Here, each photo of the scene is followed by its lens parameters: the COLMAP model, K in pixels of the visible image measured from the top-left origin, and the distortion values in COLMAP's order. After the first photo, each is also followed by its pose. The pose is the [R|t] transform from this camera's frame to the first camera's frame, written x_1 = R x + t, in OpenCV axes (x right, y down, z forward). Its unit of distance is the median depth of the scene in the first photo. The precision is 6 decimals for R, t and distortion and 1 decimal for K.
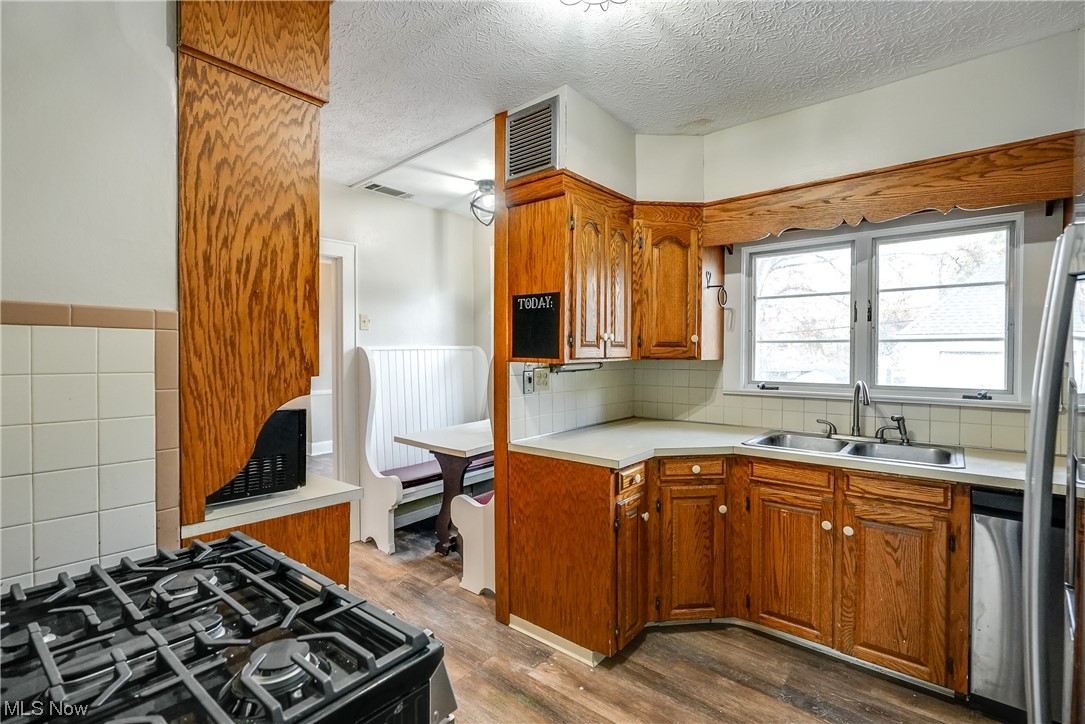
lens RADIAL K [[625.4, 0, 593.7], [0, 625.4, 370.2], [0, 0, 1]] dist [-0.012777, 0.001046]
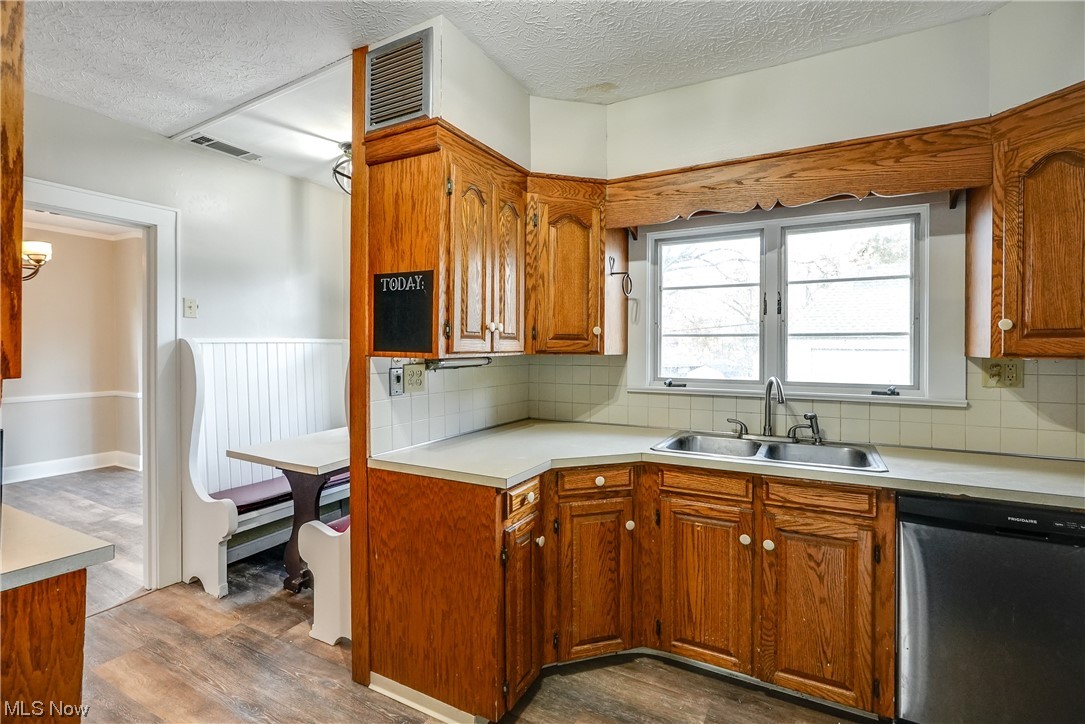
lens RADIAL K [[587.2, 0, 633.9], [0, 587.2, 356.5], [0, 0, 1]] dist [-0.004350, 0.000269]
pose [[0.973314, 0.000245, 0.229478, 0.023159], [0.003400, 0.999874, -0.015490, -0.000713], [-0.229453, 0.015856, 0.973191, 0.194503]]
